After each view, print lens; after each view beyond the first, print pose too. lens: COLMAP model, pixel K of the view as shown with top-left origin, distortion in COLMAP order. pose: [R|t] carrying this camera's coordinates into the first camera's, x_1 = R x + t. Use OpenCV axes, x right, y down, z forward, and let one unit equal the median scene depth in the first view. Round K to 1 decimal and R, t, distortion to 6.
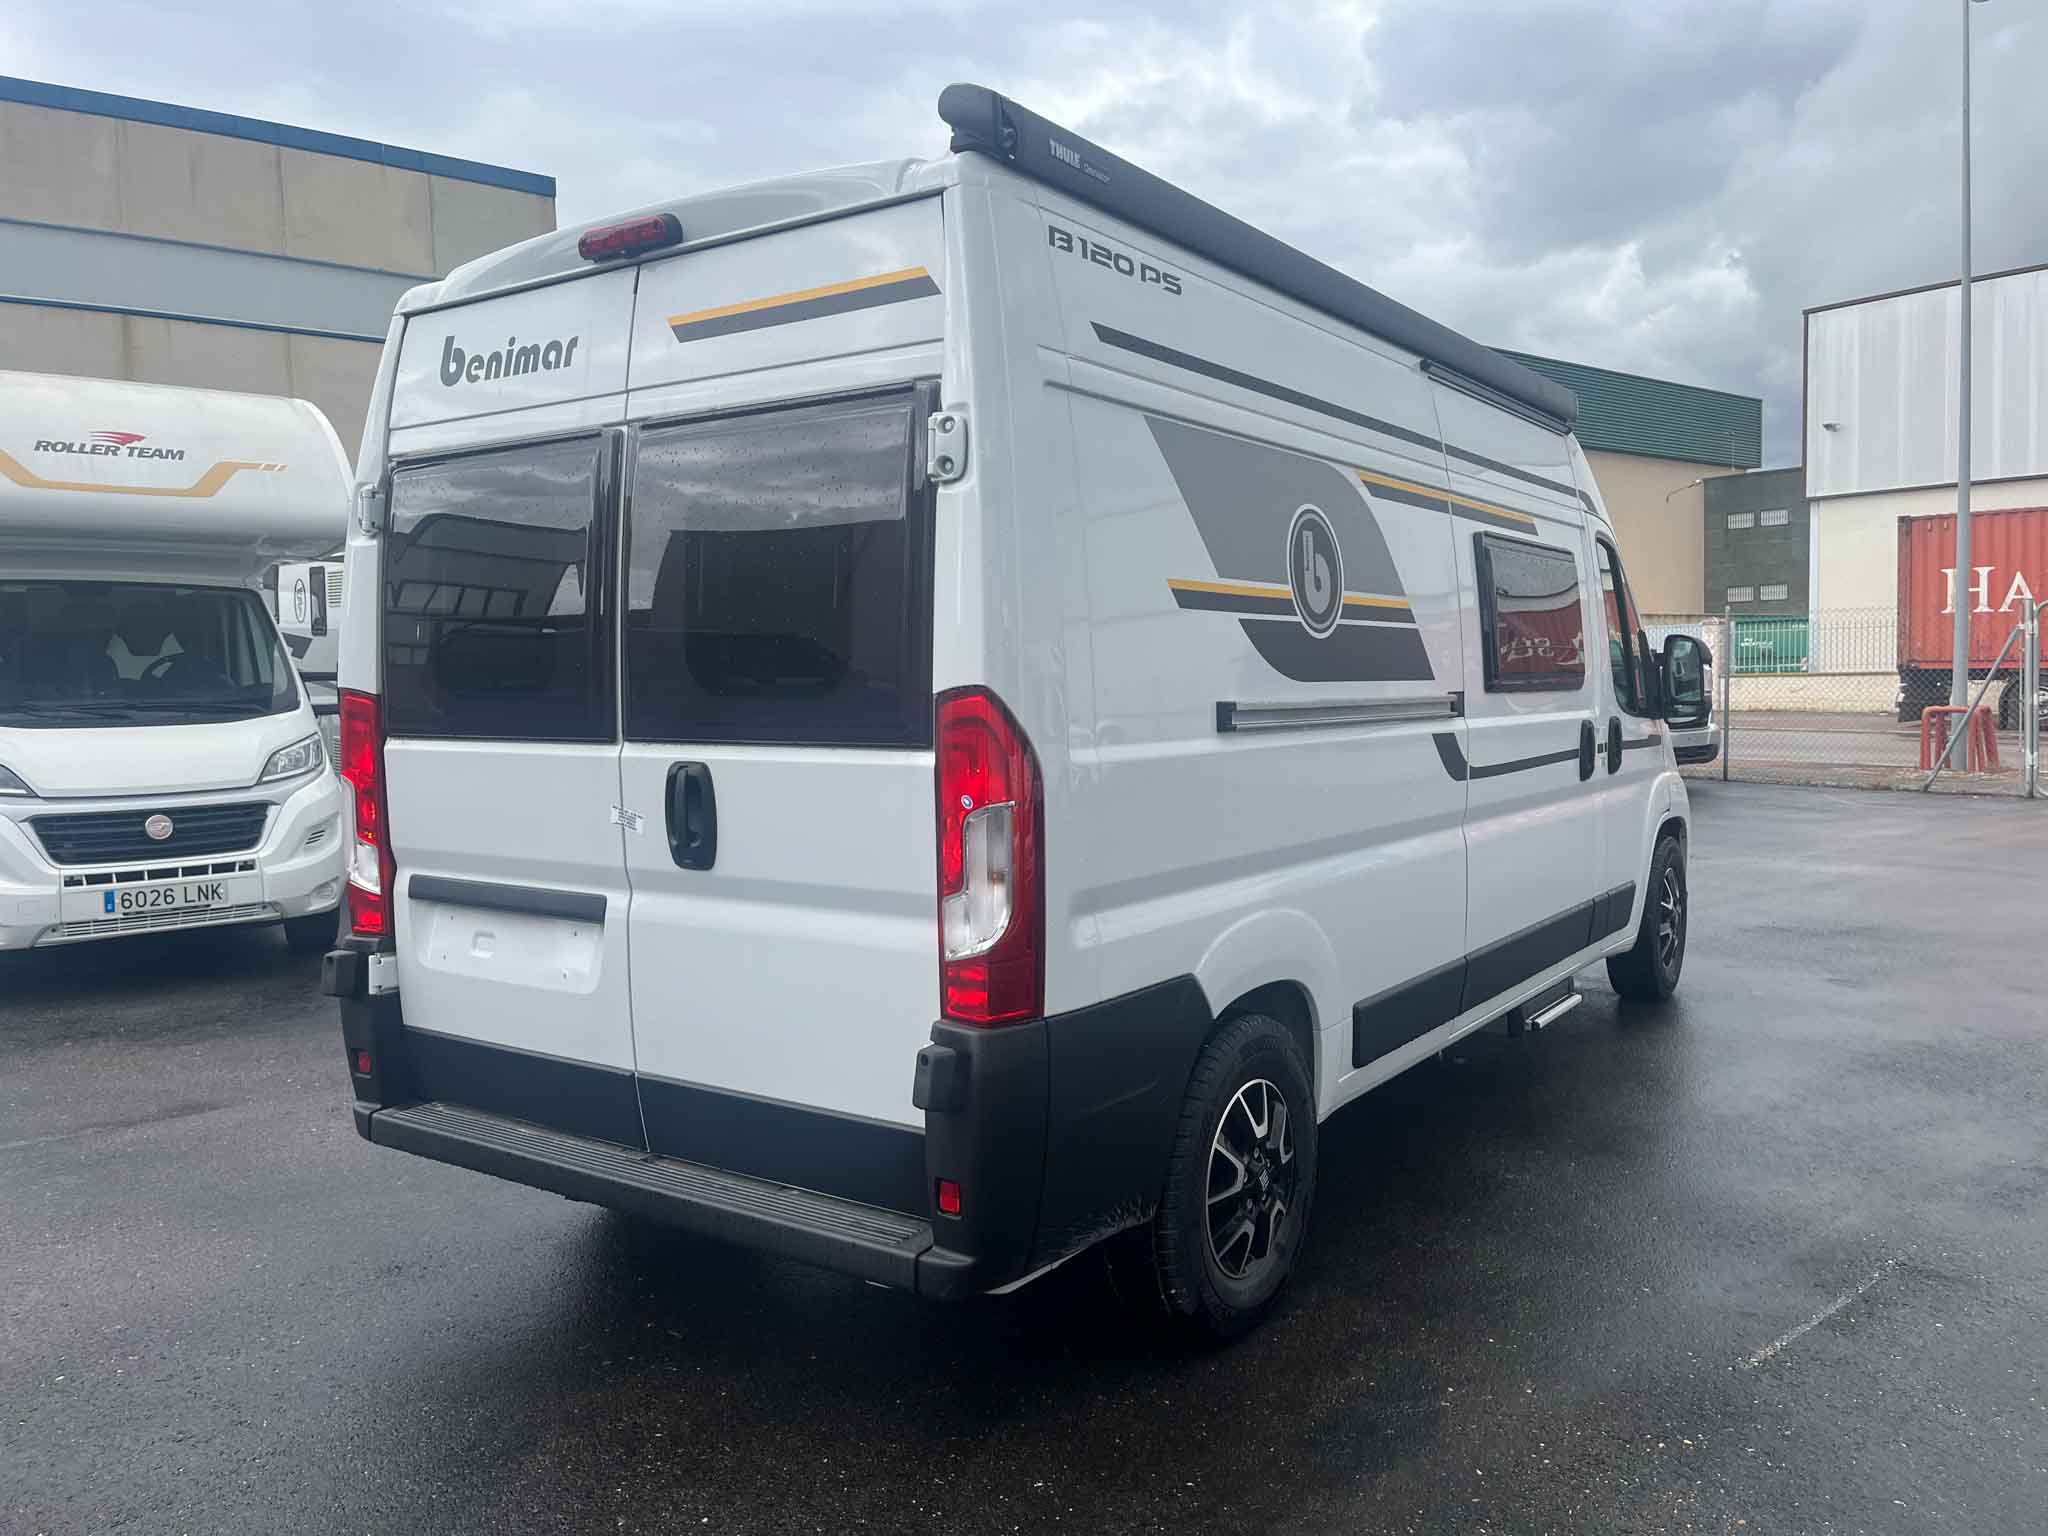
lens RADIAL K [[1550.5, 0, 1030.7], [0, 1550.5, 750.2], [0, 0, 1]] dist [0.025689, -0.058658]
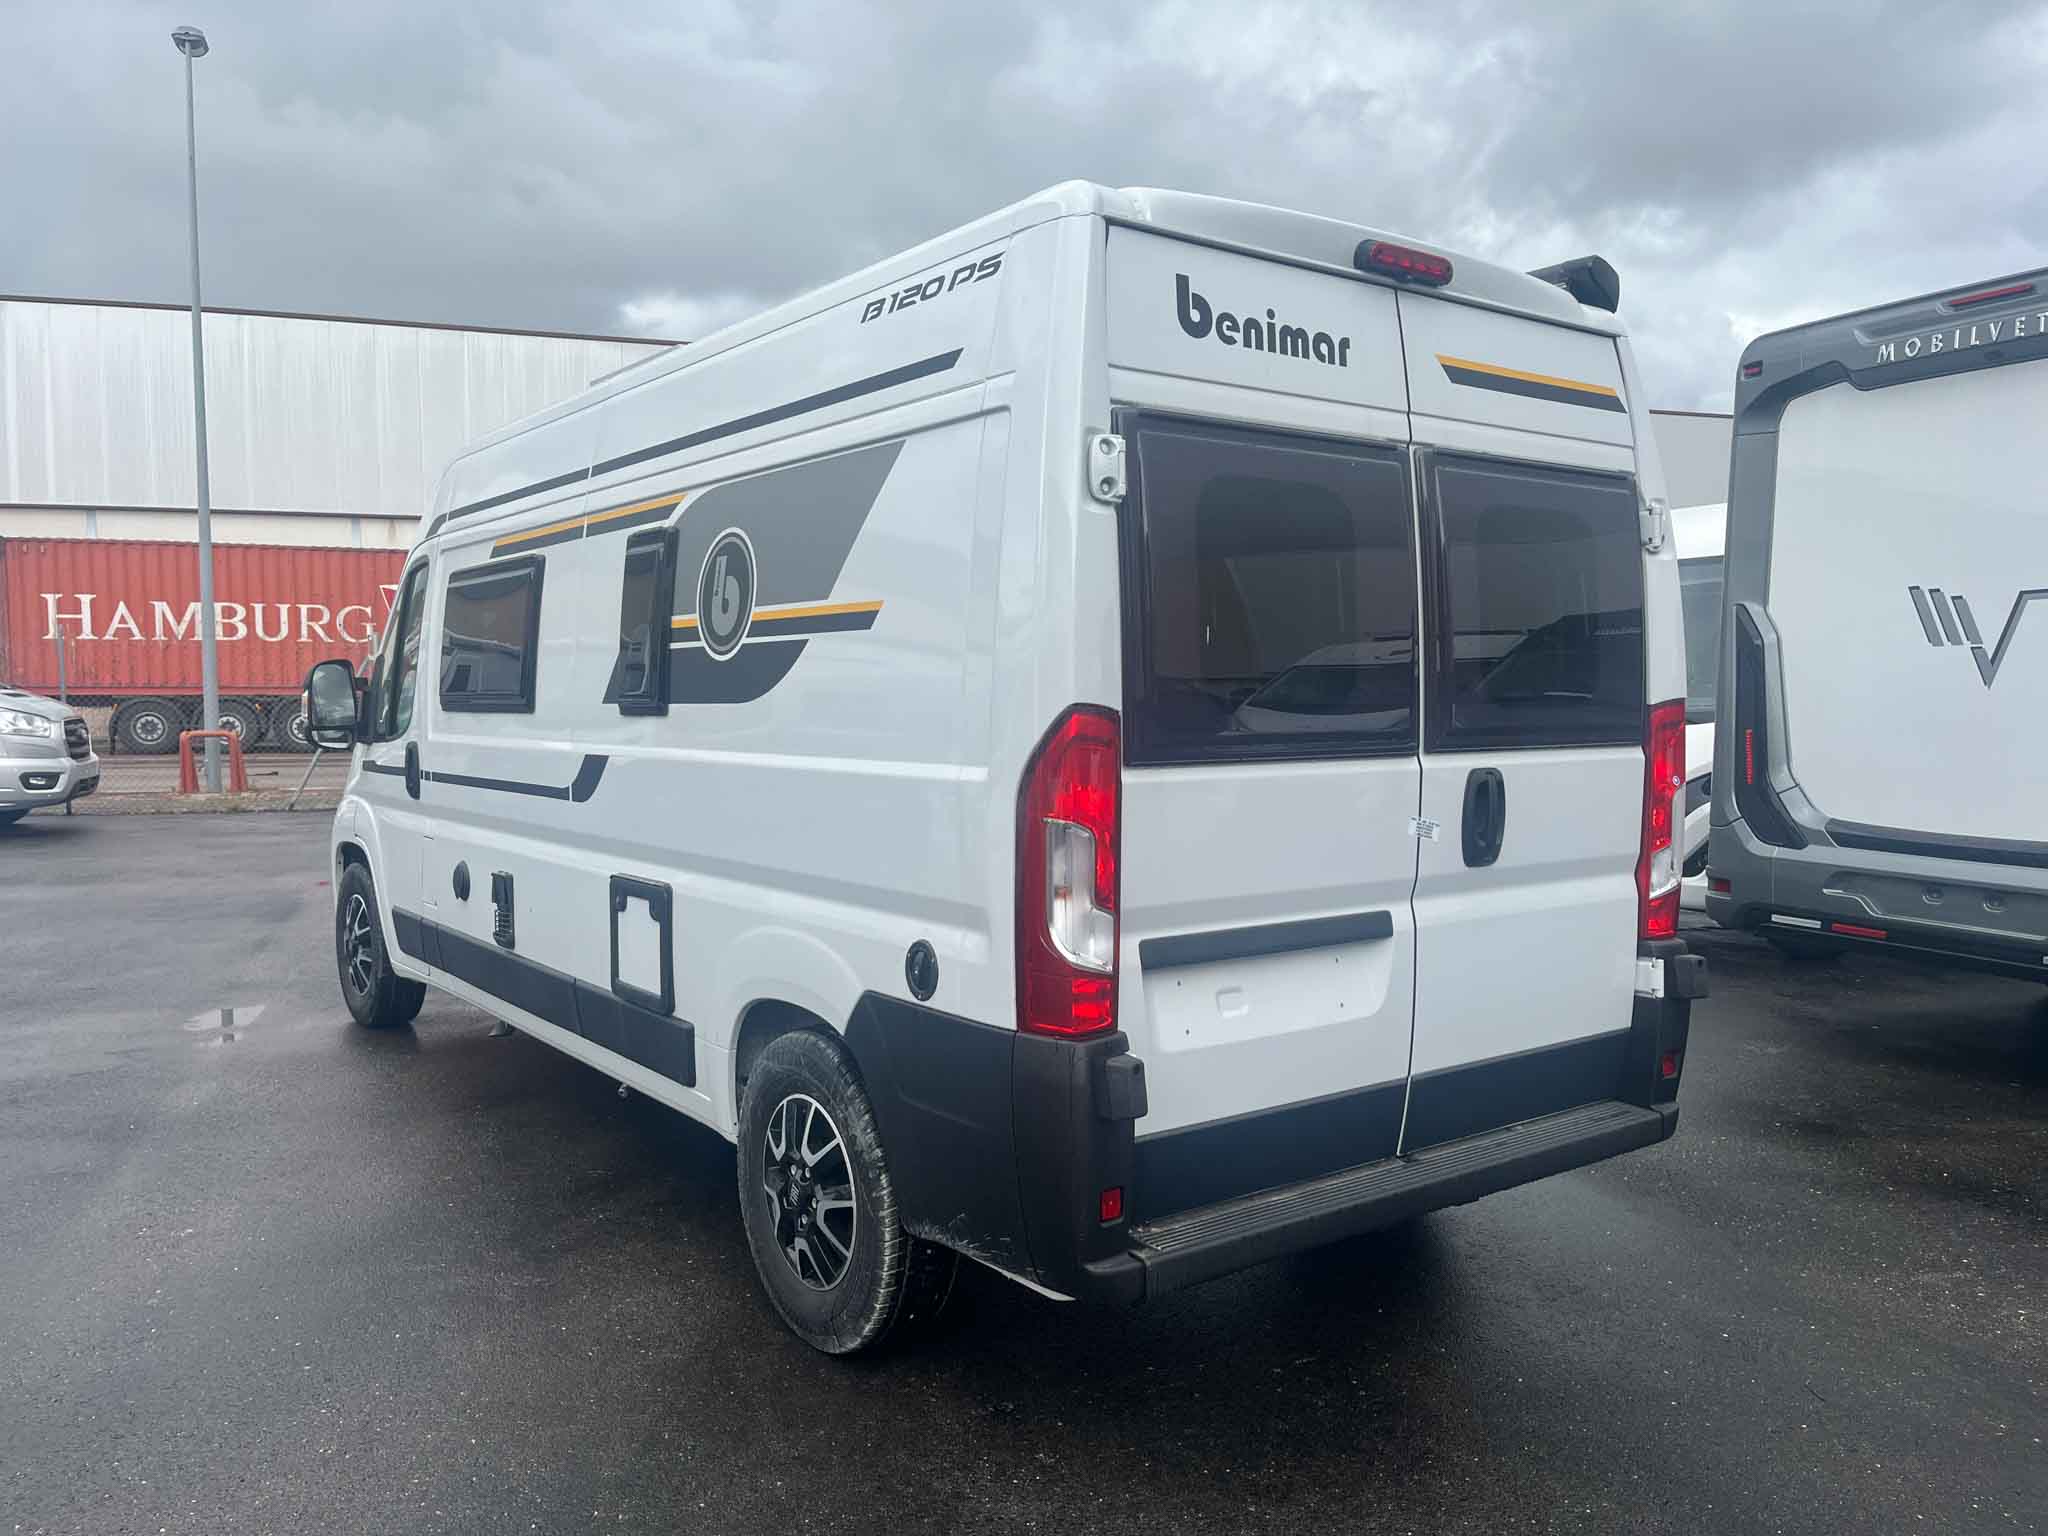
lens RADIAL K [[1550.5, 0, 1056.8], [0, 1550.5, 769.8], [0, 0, 1]] dist [0.025689, -0.058658]
pose [[0.318098, -0.040063, 0.947211, -1.219192], [0.045724, 0.998592, 0.026881, -0.031568], [-0.946954, 0.034760, 0.319482, 0.836247]]
